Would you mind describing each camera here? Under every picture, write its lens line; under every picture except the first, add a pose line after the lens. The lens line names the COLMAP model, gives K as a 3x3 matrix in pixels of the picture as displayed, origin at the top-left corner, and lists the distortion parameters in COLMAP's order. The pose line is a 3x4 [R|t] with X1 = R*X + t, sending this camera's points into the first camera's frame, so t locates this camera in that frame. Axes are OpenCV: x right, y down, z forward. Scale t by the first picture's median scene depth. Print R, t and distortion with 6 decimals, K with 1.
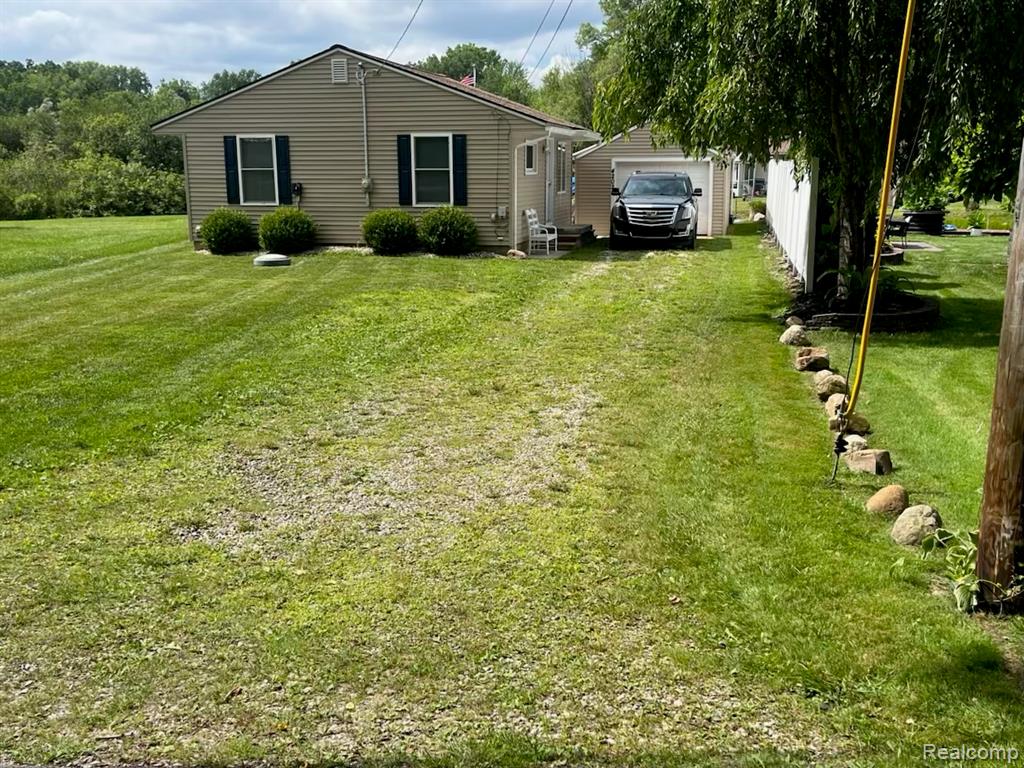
lens RADIAL K [[1040.0, 0, 512.0], [0, 1040.0, 384.0], [0, 0, 1]] dist [0.086271, -0.189174]
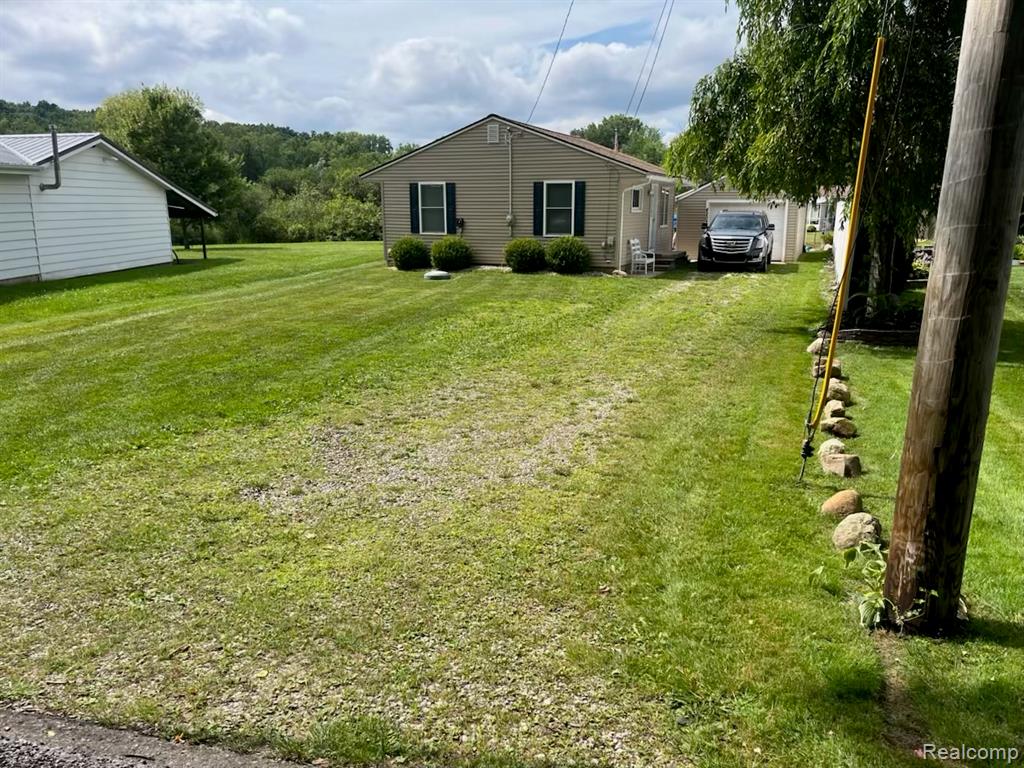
lens RADIAL K [[763.4, 0, 512.0], [0, 763.4, 384.0], [0, 0, 1]] dist [0.071628, -0.114663]
pose [[0.985544, 0.043331, -0.163782, 0.090377], [-0.039643, 0.998883, 0.025721, -0.016325], [0.164714, -0.018856, 0.986161, 0.081026]]
